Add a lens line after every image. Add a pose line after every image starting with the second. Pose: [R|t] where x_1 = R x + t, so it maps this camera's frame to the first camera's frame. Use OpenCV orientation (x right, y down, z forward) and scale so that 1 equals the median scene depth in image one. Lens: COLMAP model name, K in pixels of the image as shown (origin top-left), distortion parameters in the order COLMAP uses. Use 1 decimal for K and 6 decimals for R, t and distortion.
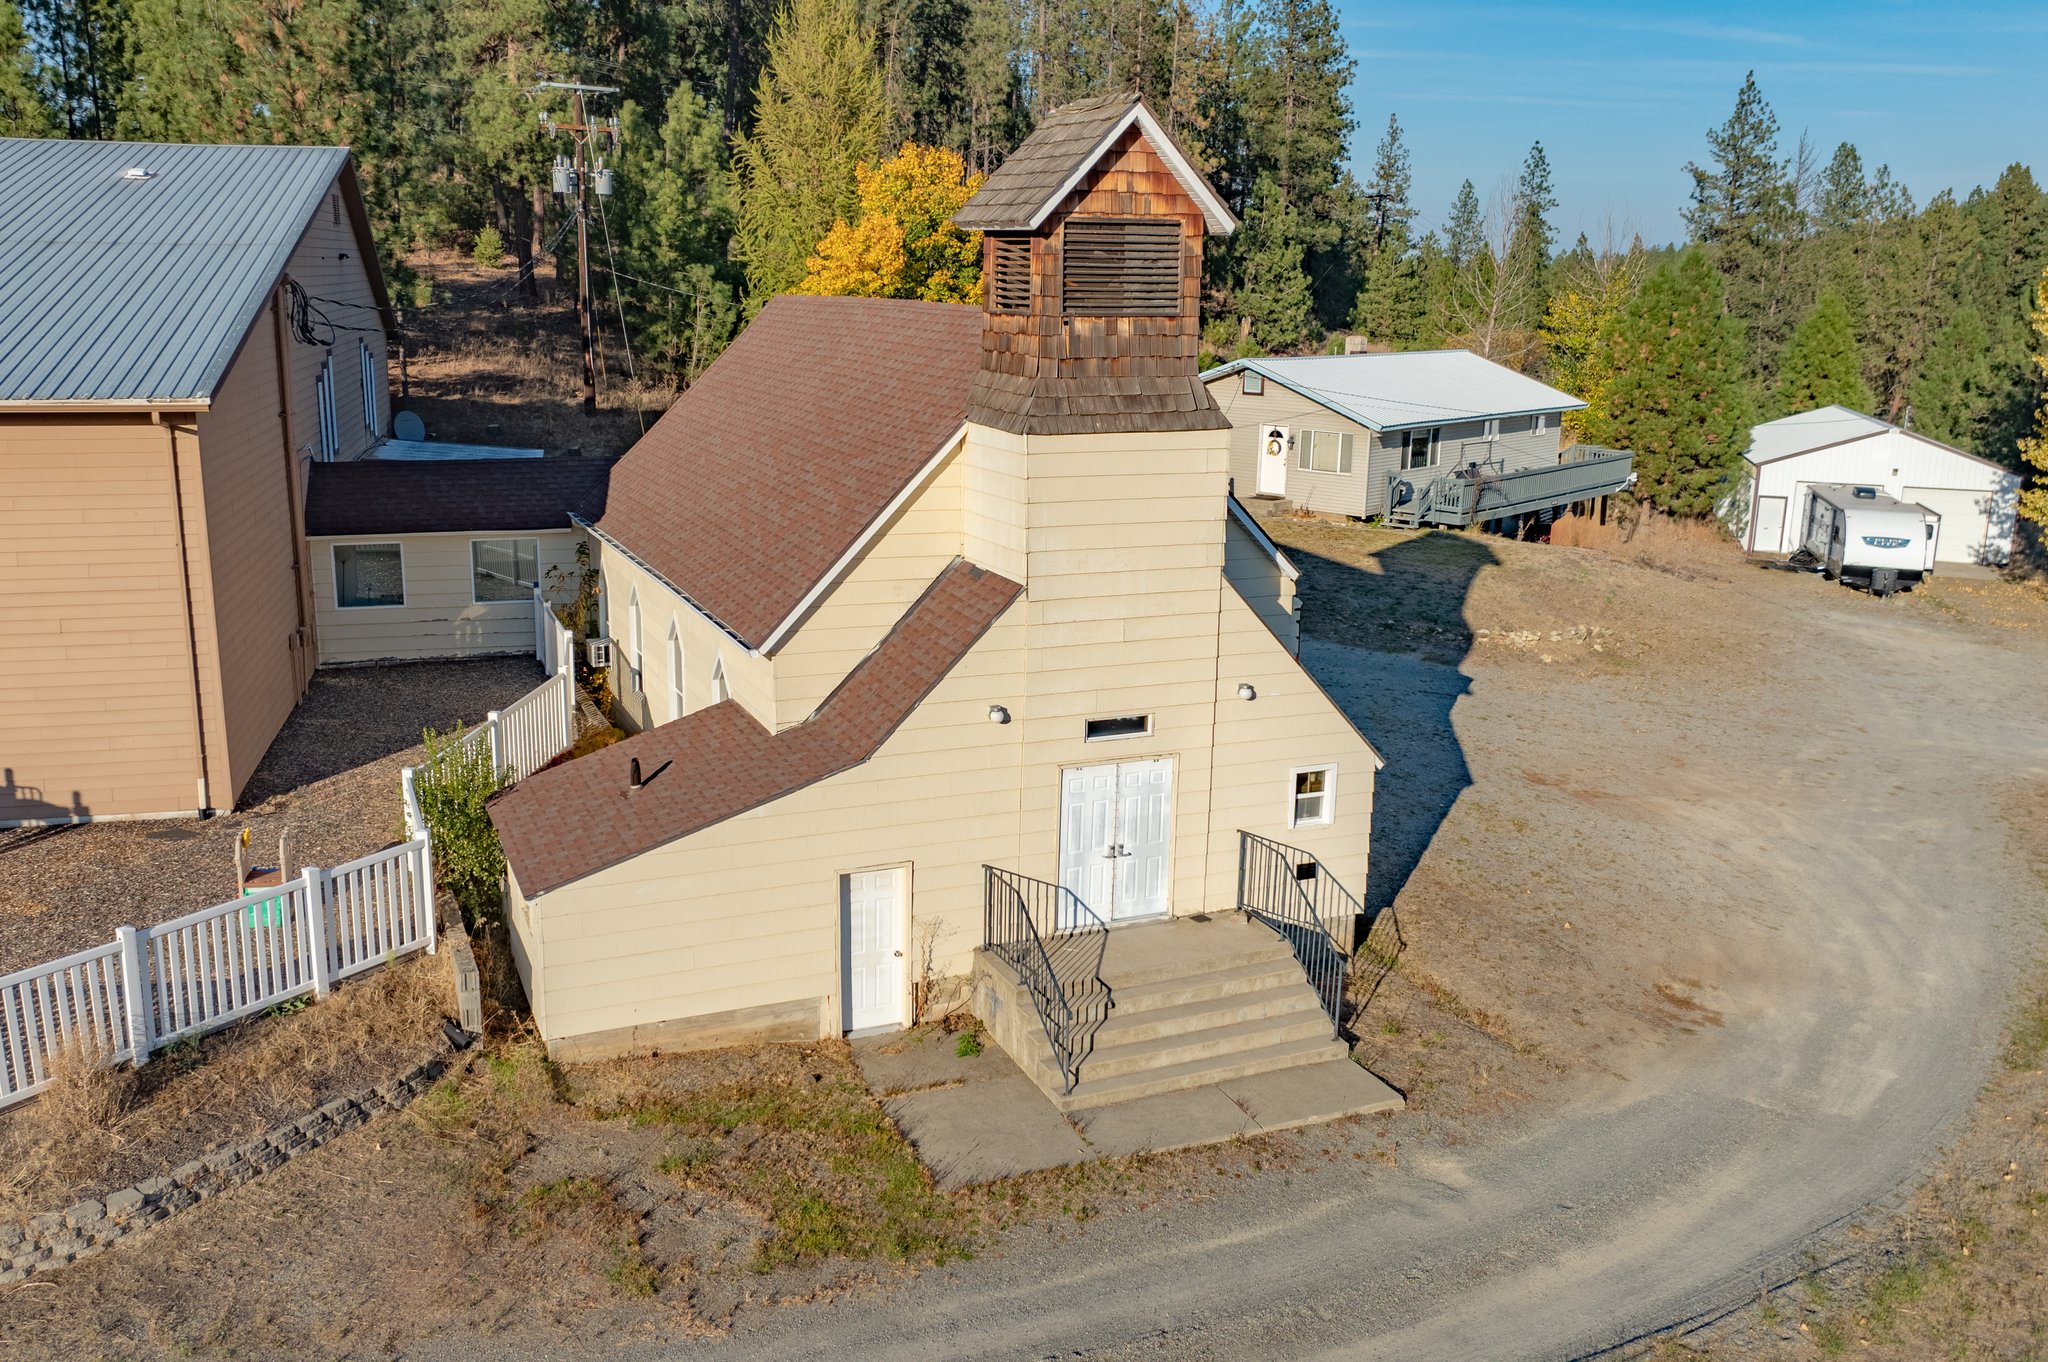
lens RADIAL K [[1721.2, 0, 1031.5], [0, 1721.2, 675.5], [0, 0, 1]] dist [-0.024326, -0.008475]
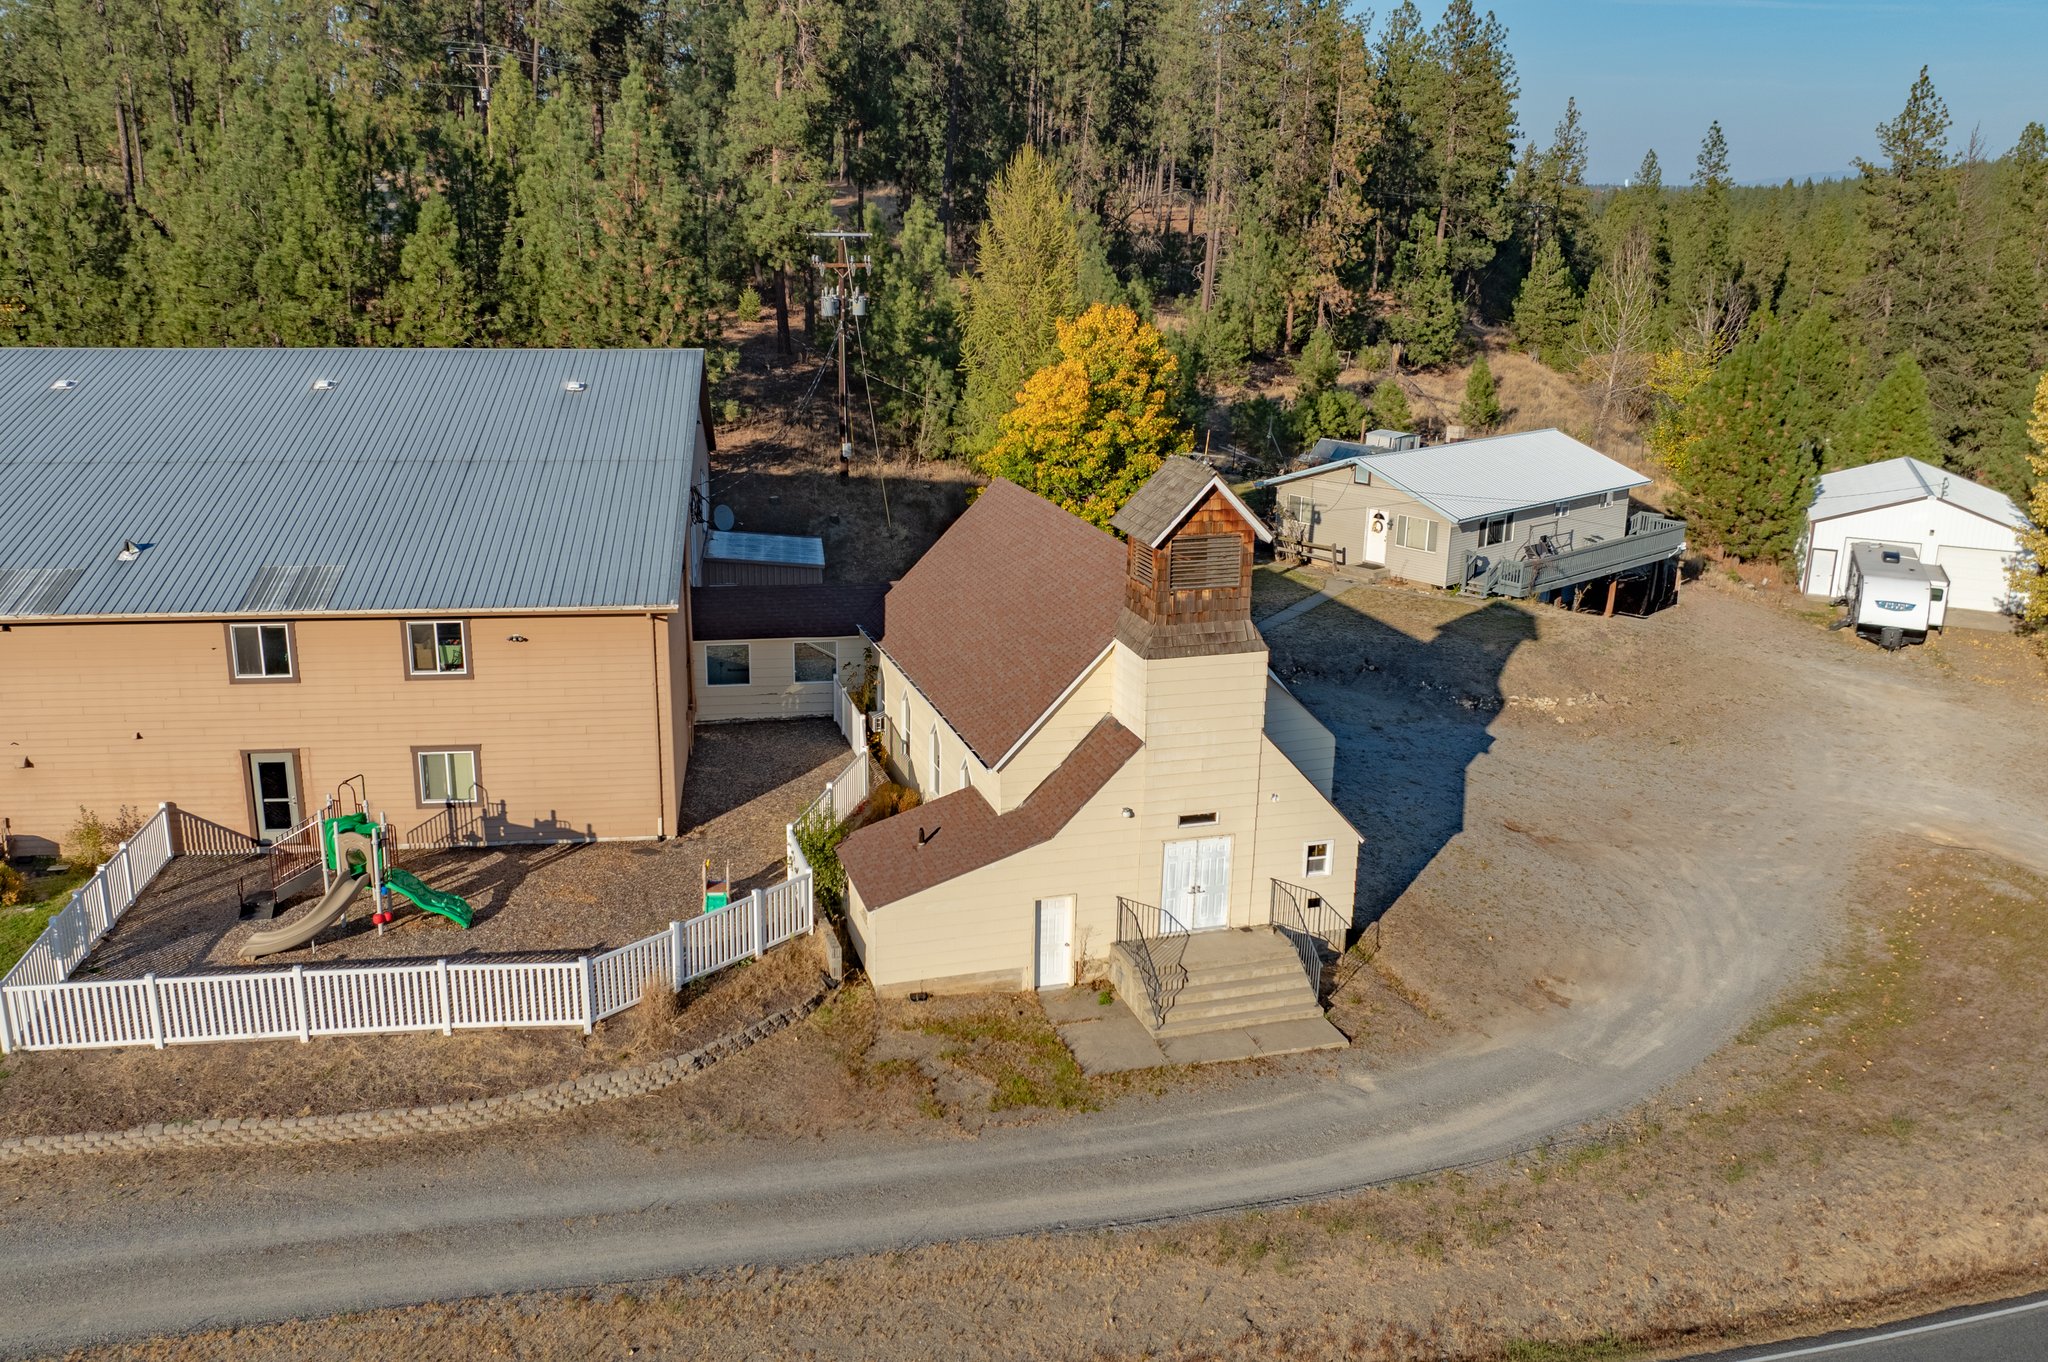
lens RADIAL K [[1721.2, 0, 1025.2], [0, 1721.2, 678.8], [0, 0, 1]] dist [-0.024326, -0.008475]
pose [[0.993541, 0.030562, -0.109276, 0.045178], [-0.025225, 0.998436, 0.049899, -0.139318], [0.110630, -0.046820, 0.992758, -0.523670]]
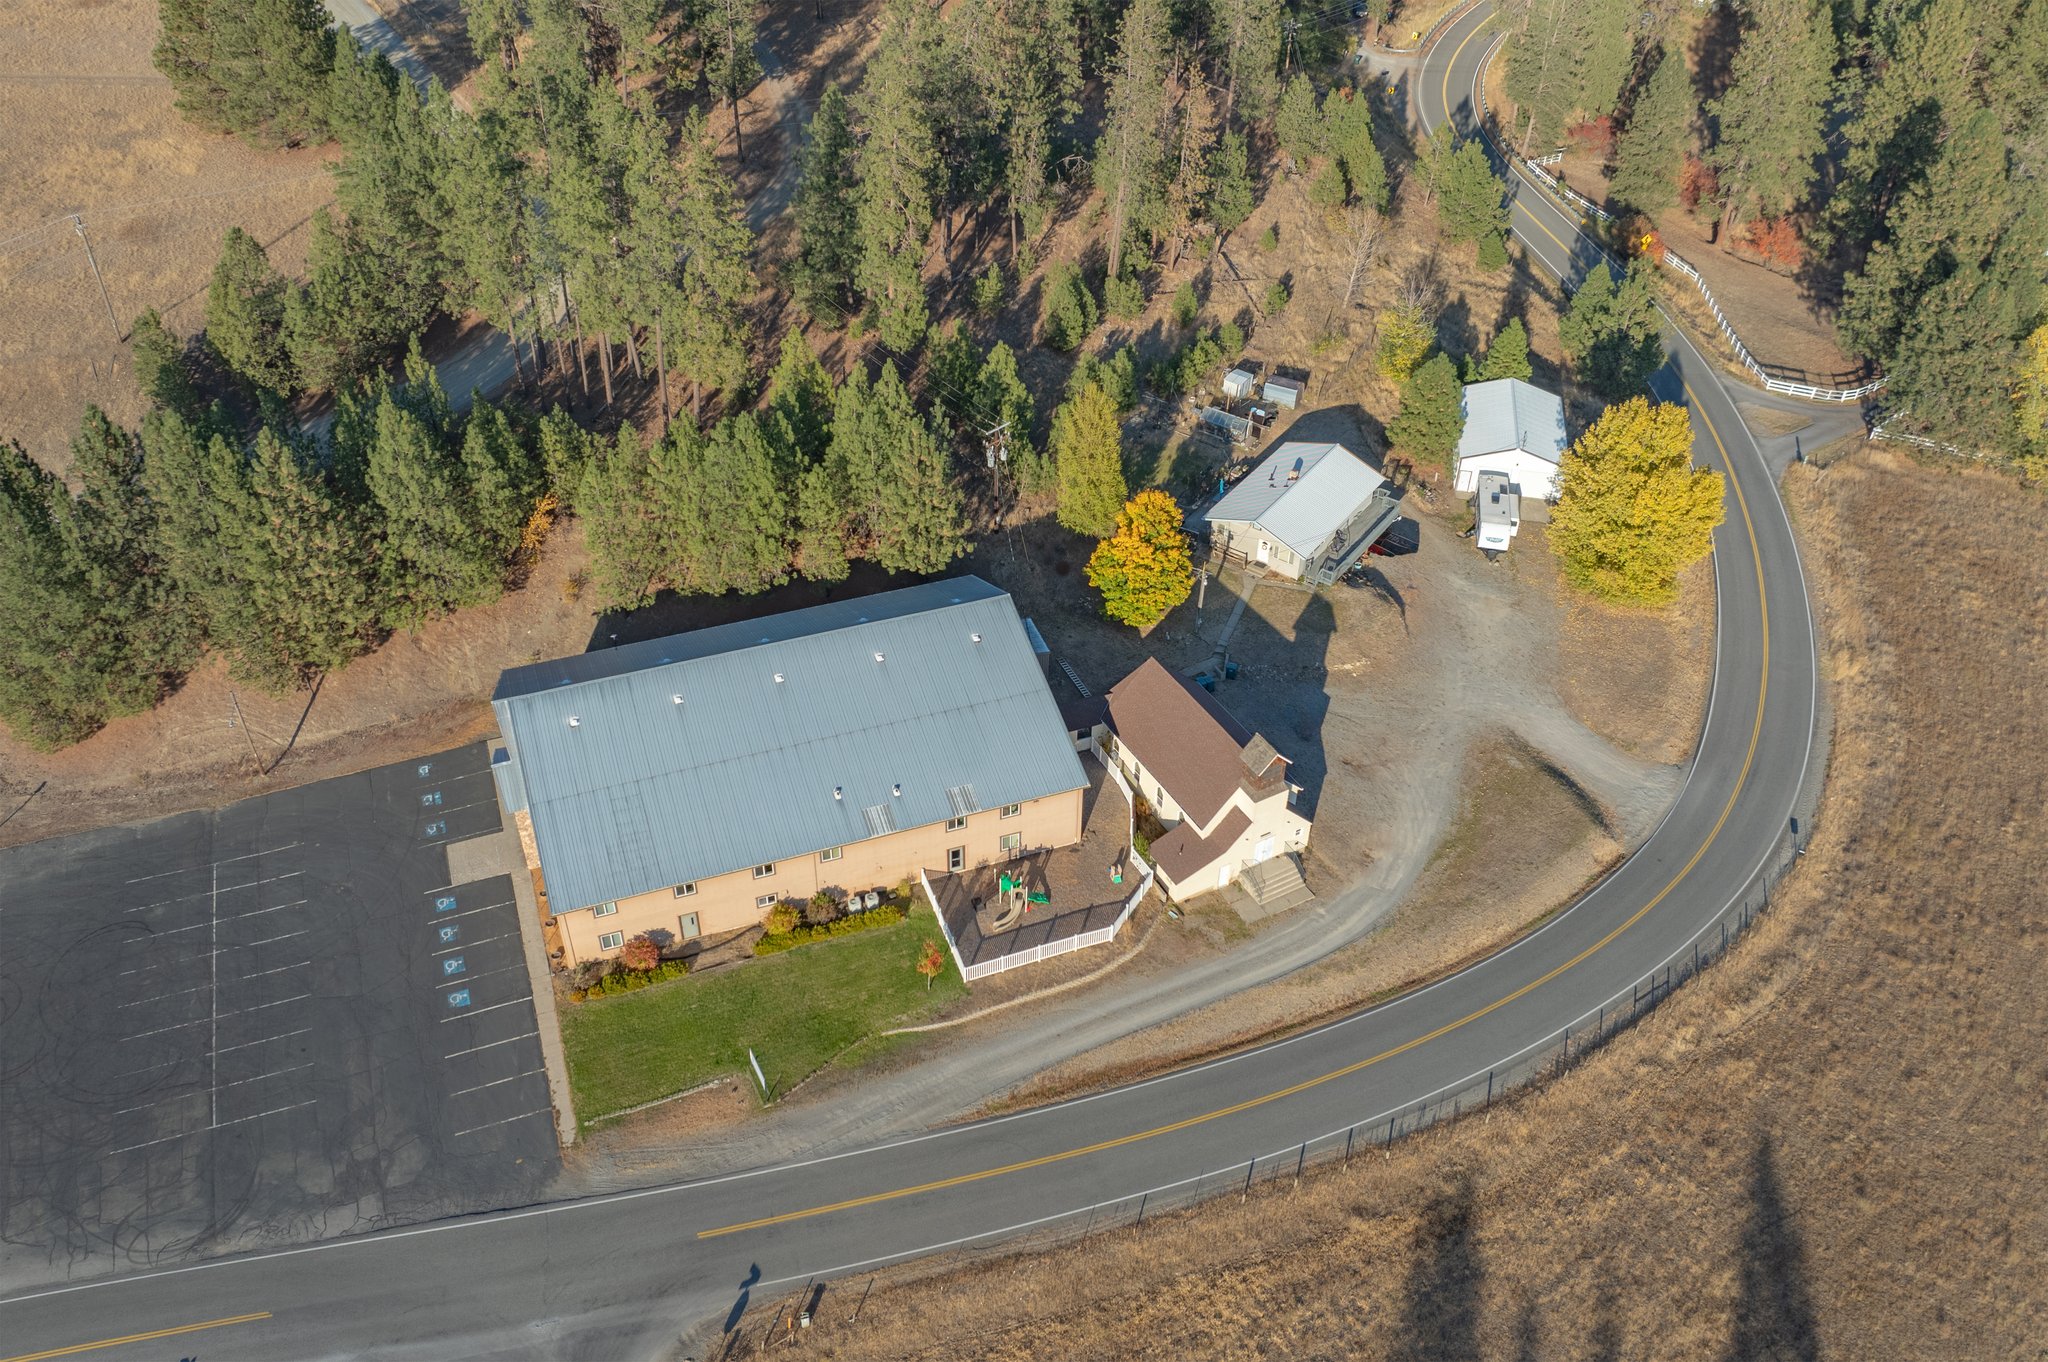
lens RADIAL K [[1721.2, 0, 1019.3], [0, 1721.2, 684.1], [0, 0, 1]] dist [-0.024326, -0.008475]
pose [[0.995931, -0.064920, 0.062499, -0.756476], [0.029595, 0.890709, 0.453610, -2.108307], [-0.085117, -0.449914, 0.889006, -2.604157]]
